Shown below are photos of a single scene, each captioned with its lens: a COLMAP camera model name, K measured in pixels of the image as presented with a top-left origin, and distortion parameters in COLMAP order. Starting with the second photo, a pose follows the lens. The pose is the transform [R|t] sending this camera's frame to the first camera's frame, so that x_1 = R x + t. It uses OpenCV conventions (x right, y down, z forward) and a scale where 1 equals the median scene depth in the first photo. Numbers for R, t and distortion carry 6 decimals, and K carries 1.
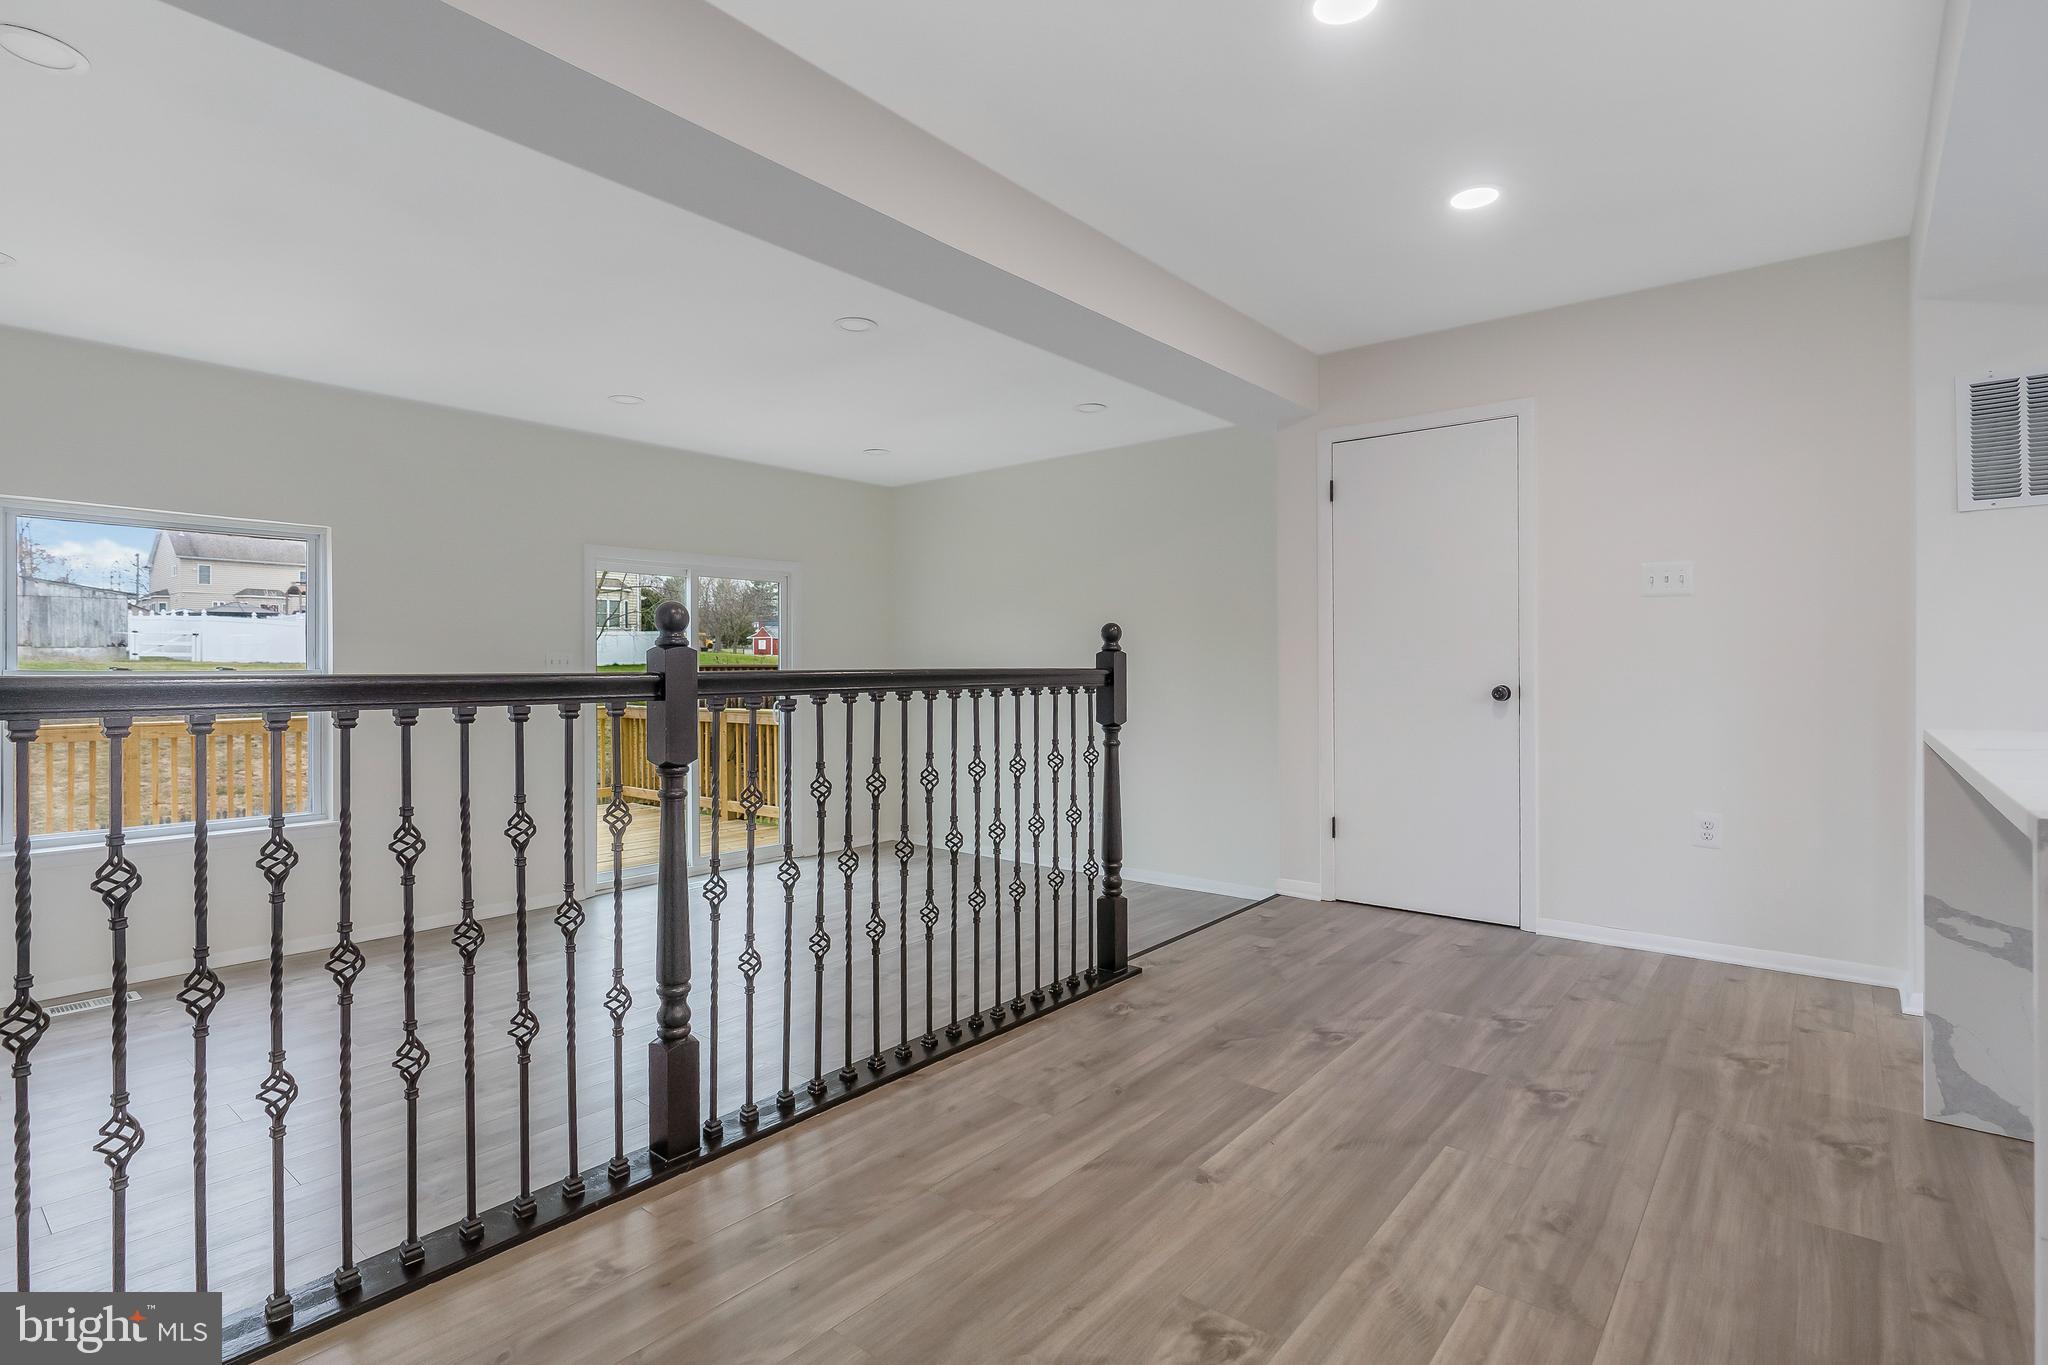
lens RADIAL K [[951.3, 0, 1024.0], [0, 951.3, 682.5], [0, 0, 1]] dist [-0.002613, -0.000427]
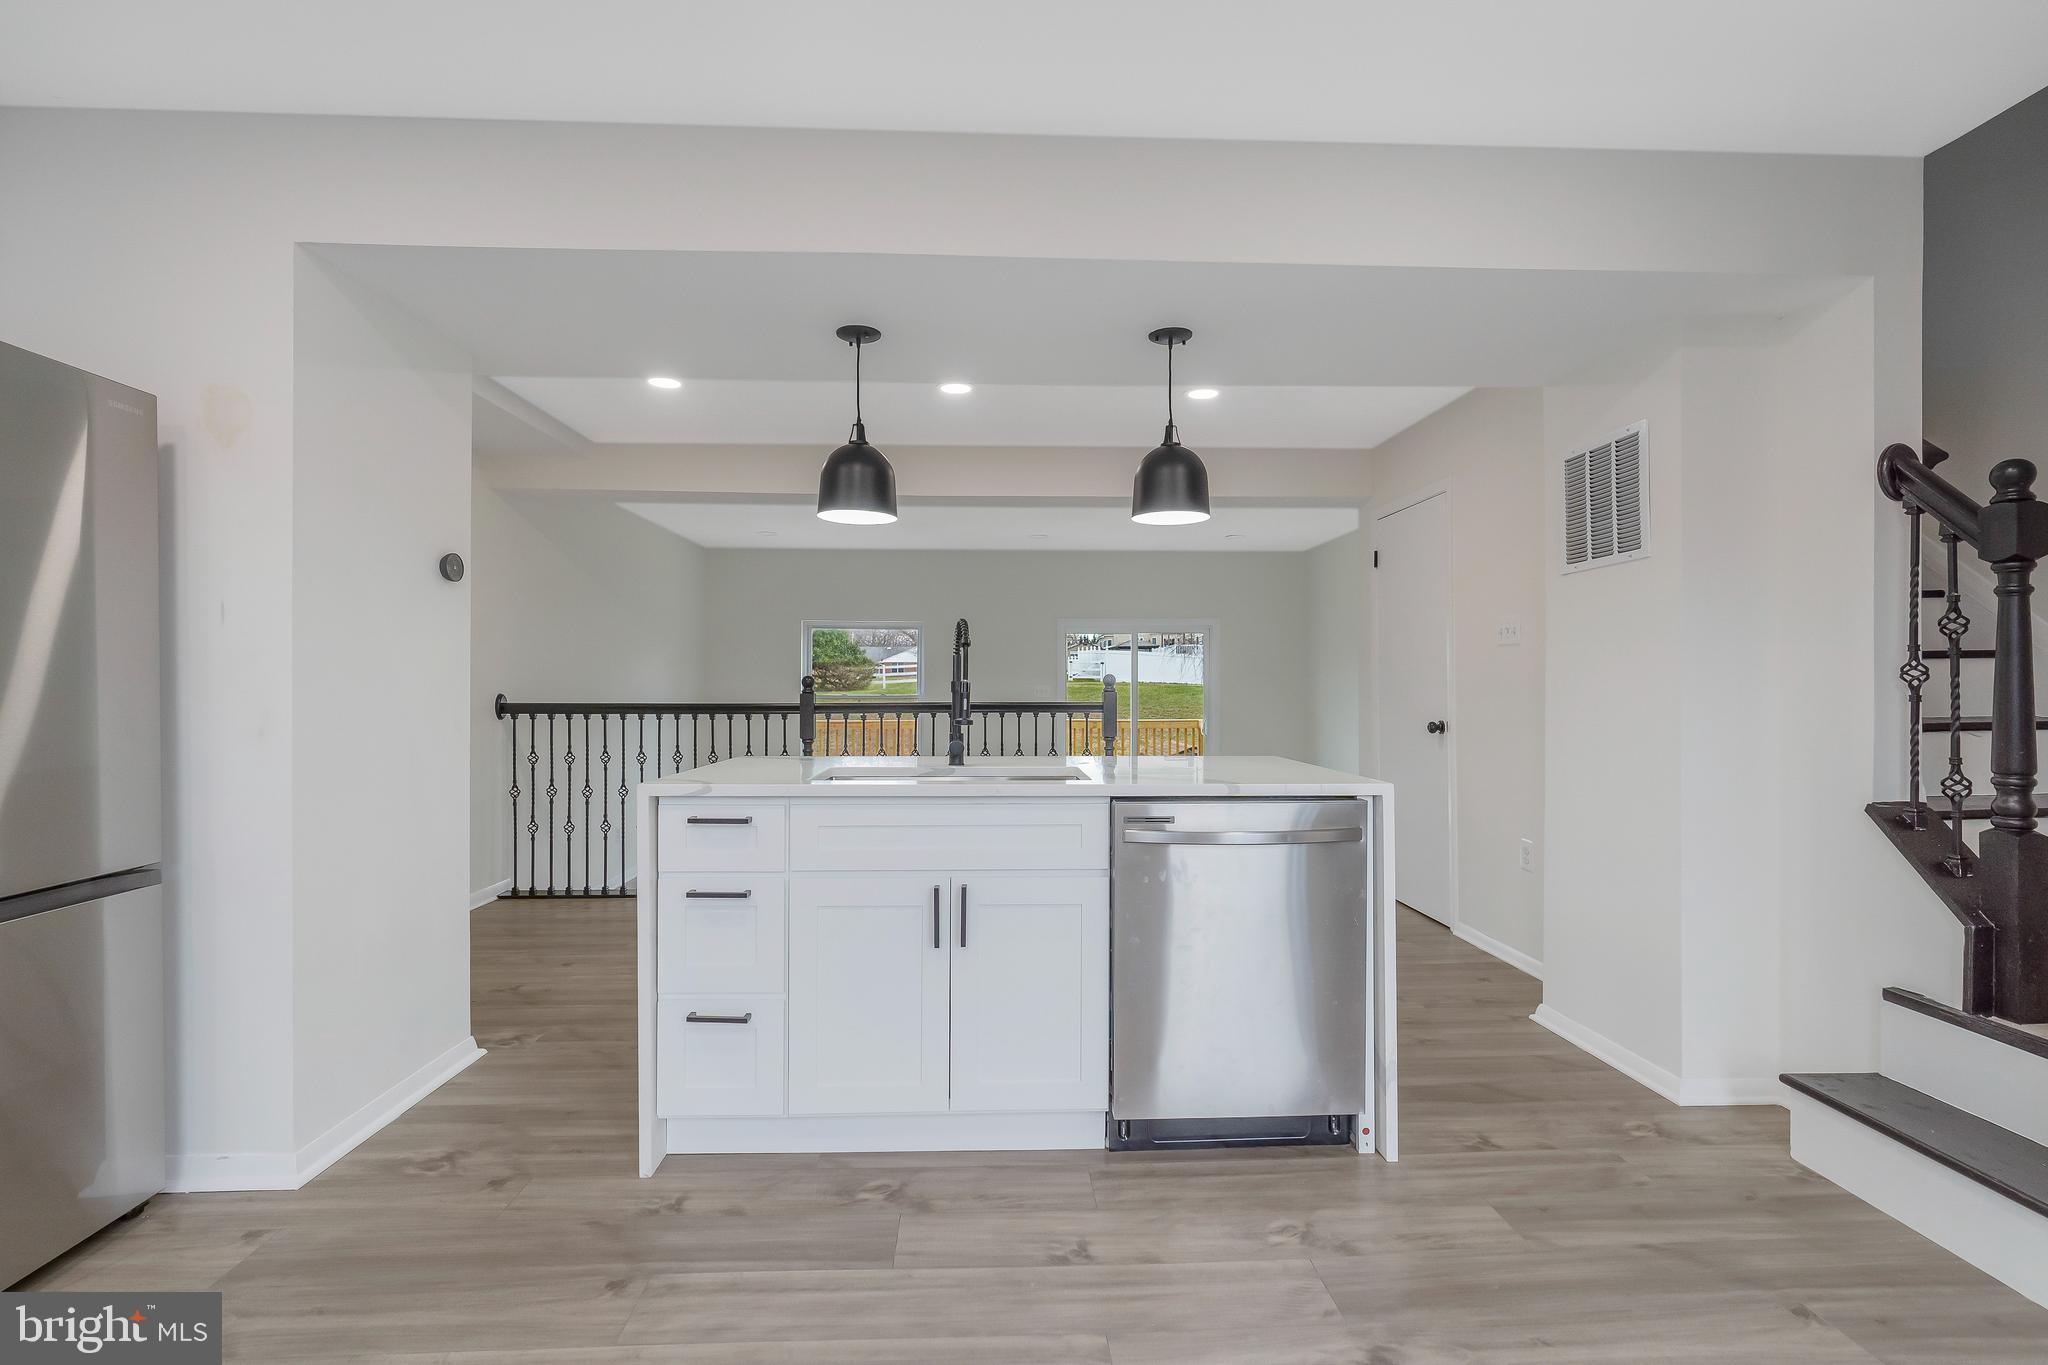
lens RADIAL K [[951.3, 0, 1024.0], [0, 951.3, 682.5], [0, 0, 1]] dist [-0.002613, -0.000427]
pose [[0.661784, -0.000677, -0.749695, 0.933257], [-0.013635, 0.999823, -0.012939, -0.020122], [0.749571, 0.018785, 0.661658, -0.140973]]
